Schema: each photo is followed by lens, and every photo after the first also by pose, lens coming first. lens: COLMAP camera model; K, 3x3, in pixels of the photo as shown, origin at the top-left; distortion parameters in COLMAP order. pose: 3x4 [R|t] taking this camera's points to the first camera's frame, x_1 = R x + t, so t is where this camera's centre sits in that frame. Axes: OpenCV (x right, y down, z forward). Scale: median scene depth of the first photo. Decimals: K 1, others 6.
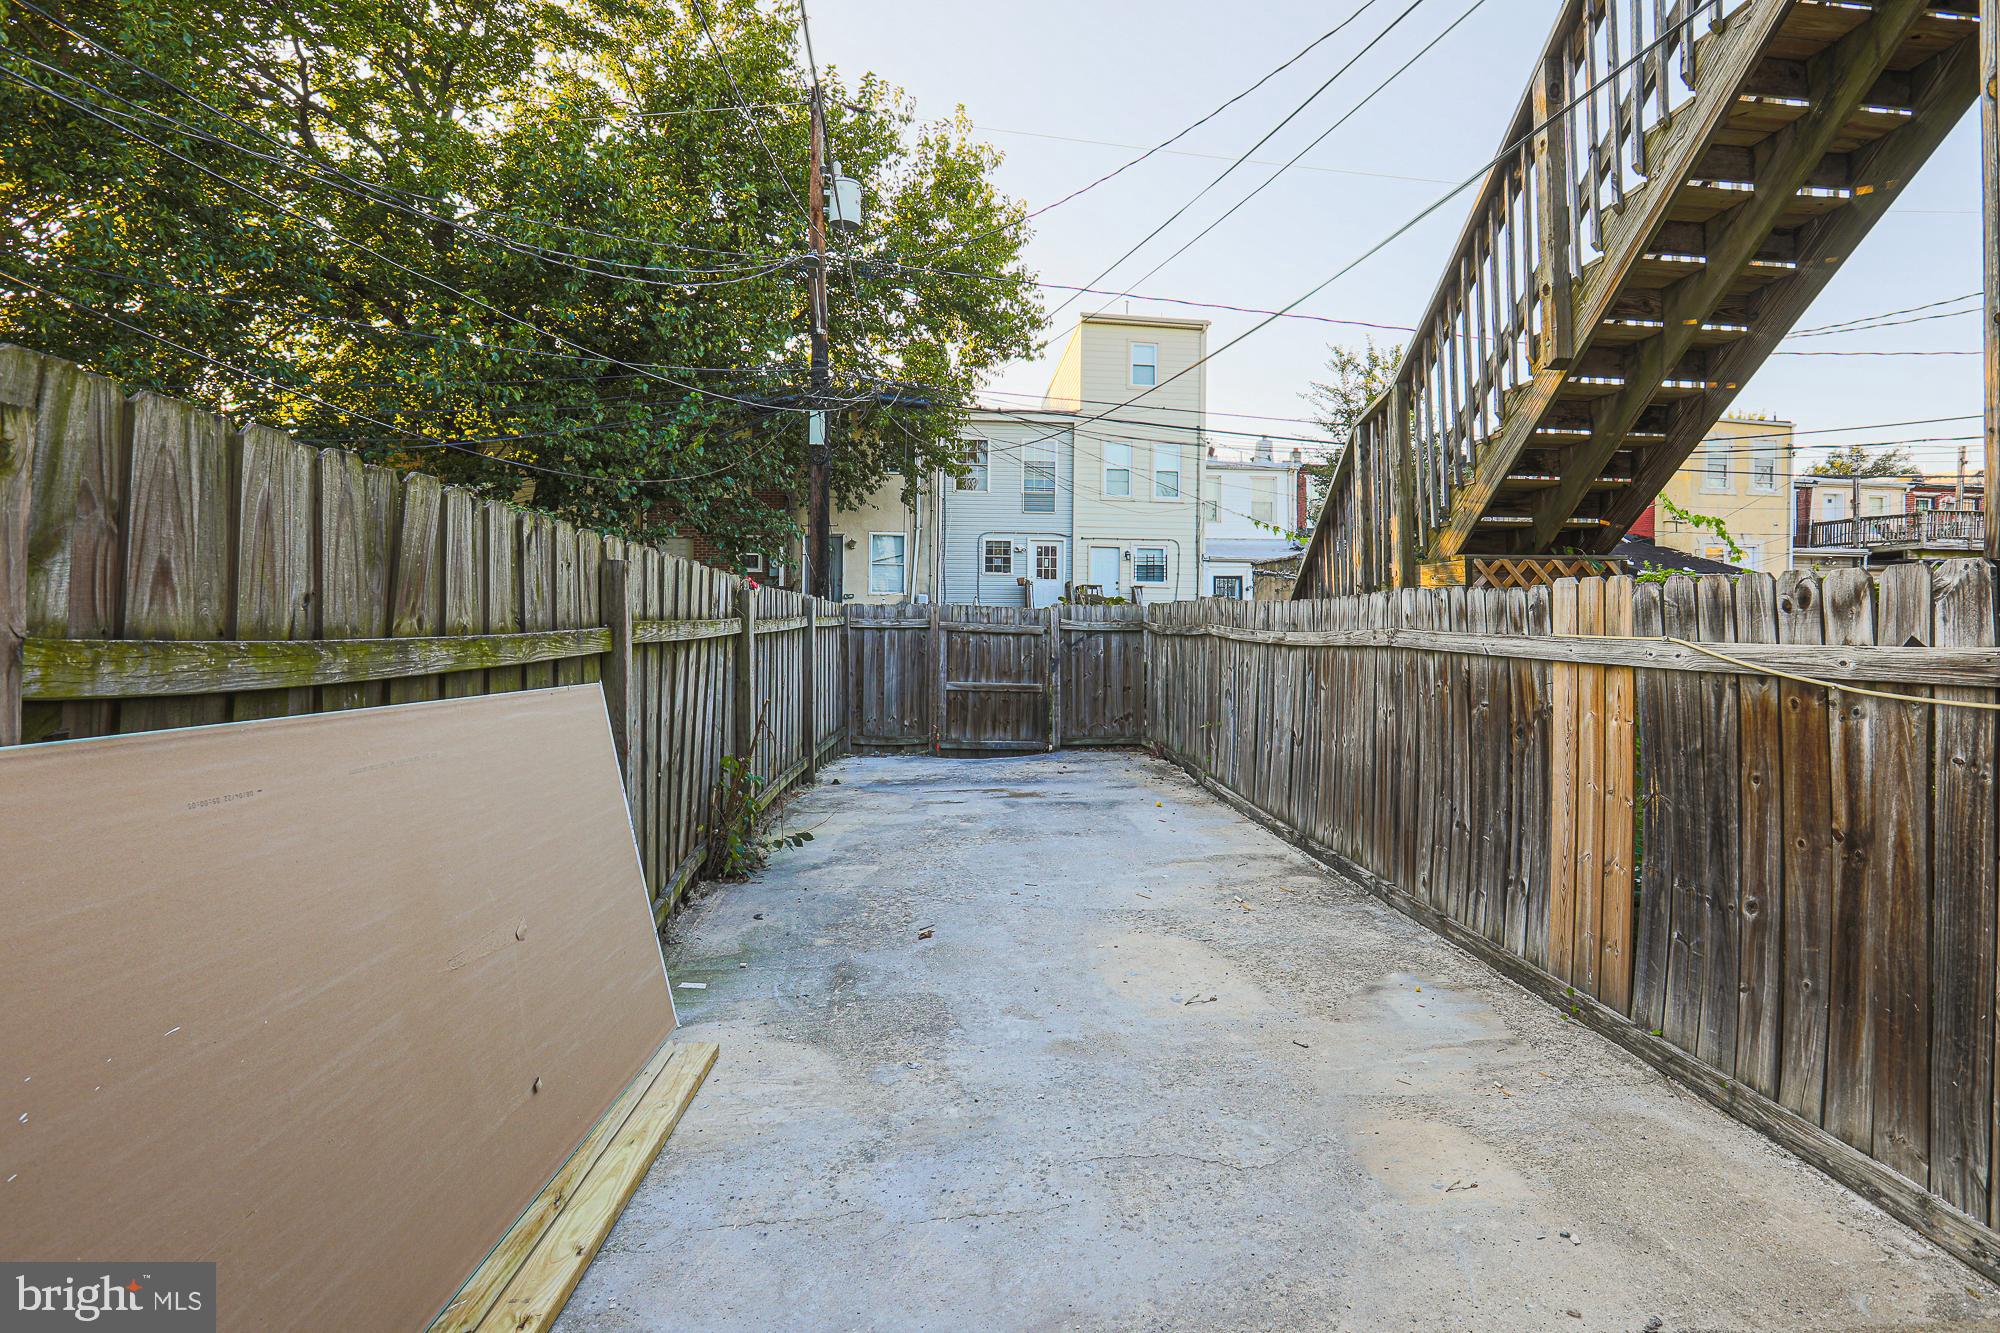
lens RADIAL K [[989.9, 0, 980.6], [0, 989.9, 657.1], [0, 0, 1]] dist [-0.062162, 0.026369]
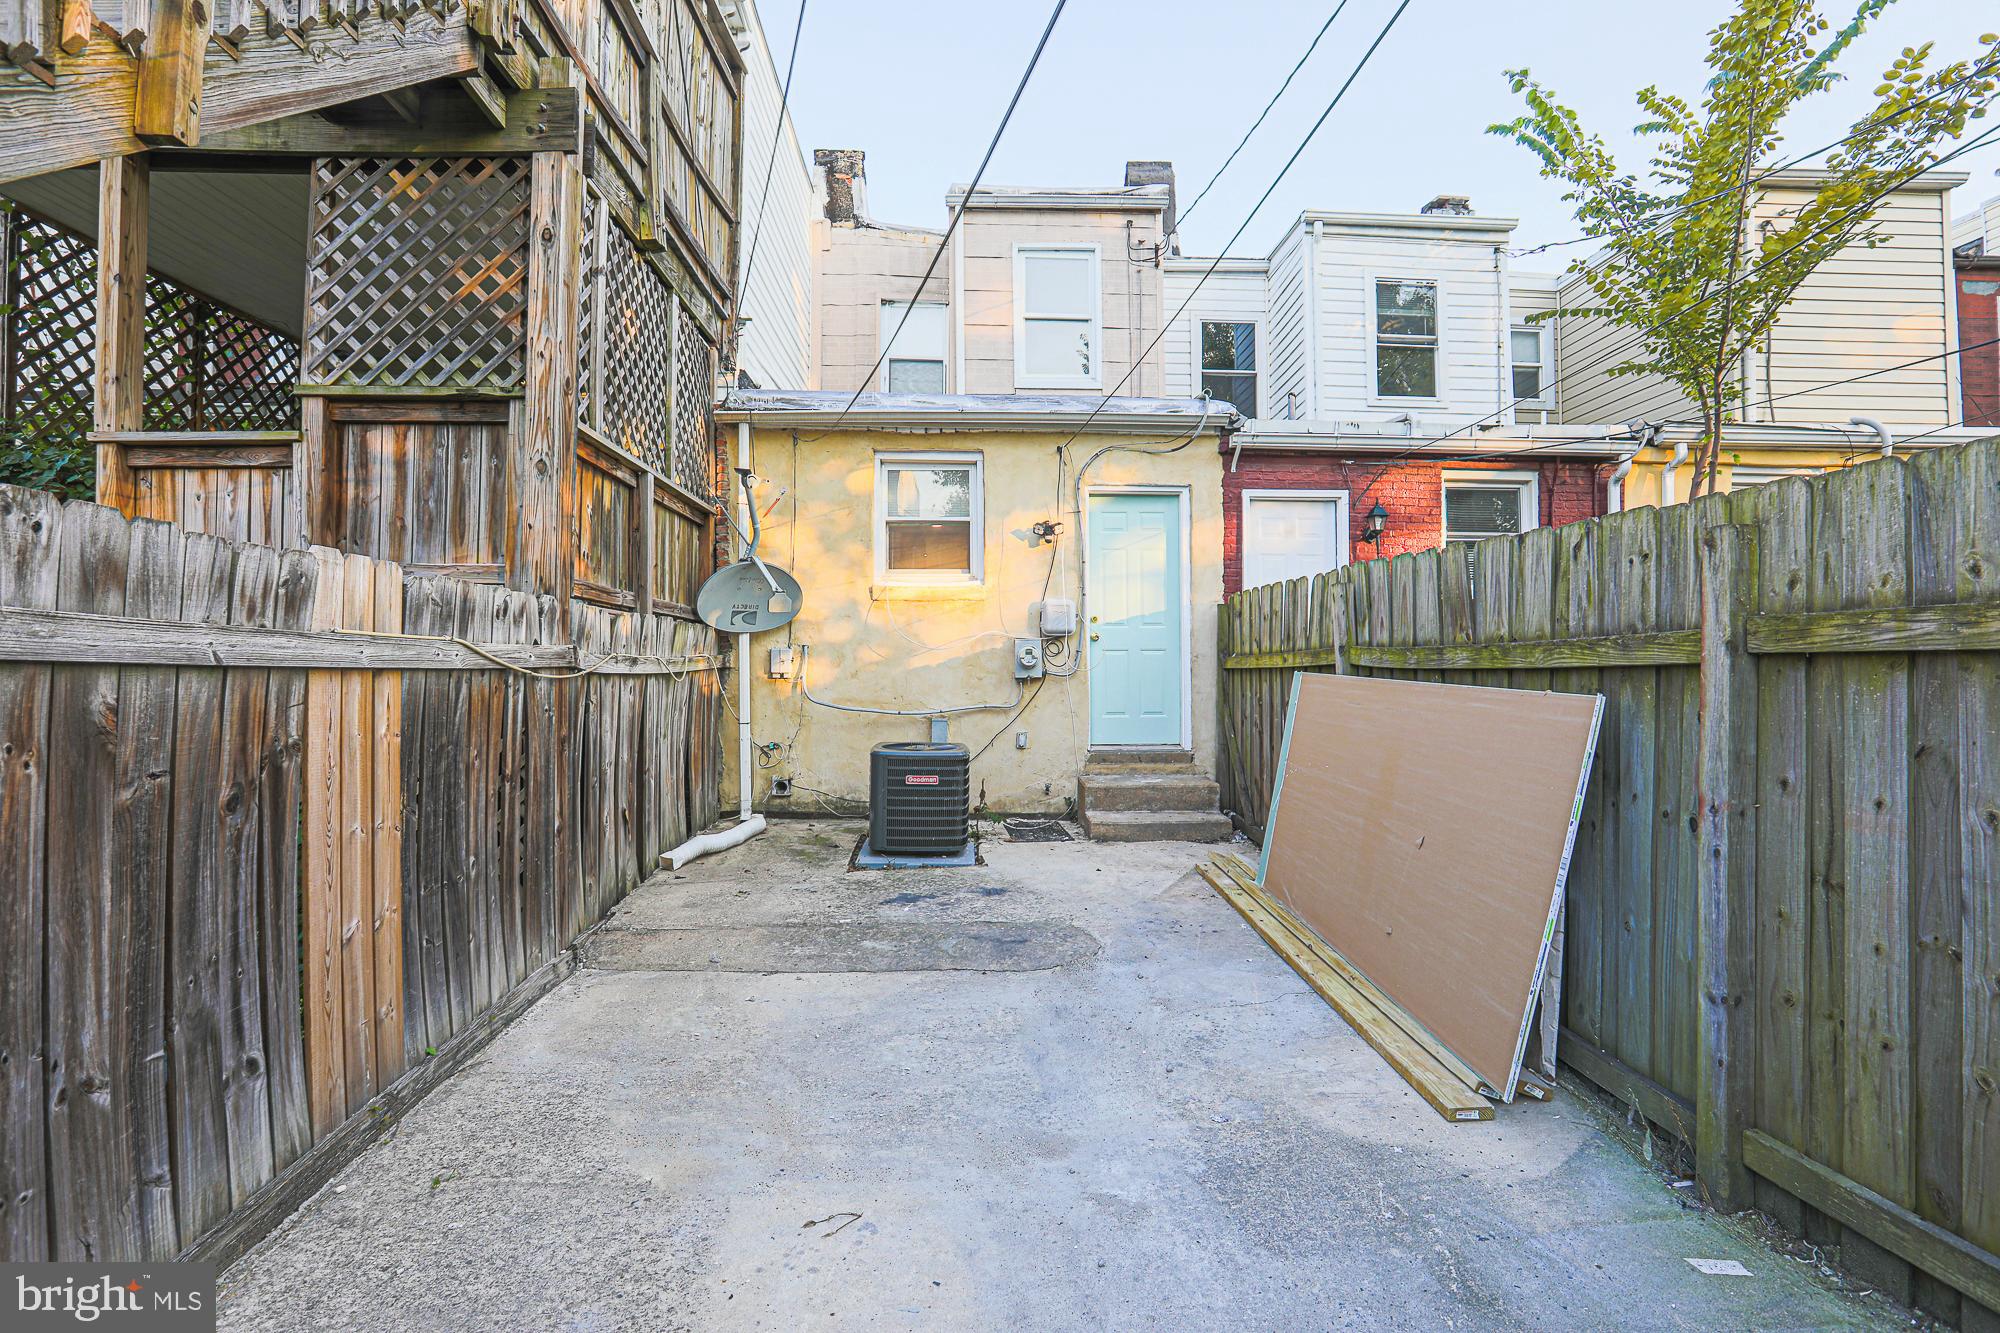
lens RADIAL K [[989.9, 0, 980.6], [0, 989.9, 657.1], [0, 0, 1]] dist [-0.062162, 0.026369]
pose [[-0.999940, -0.004306, -0.010108, 0.147988], [-0.004585, 0.999604, 0.027780, -0.025905], [0.009985, 0.027824, -0.999563, 1.718722]]
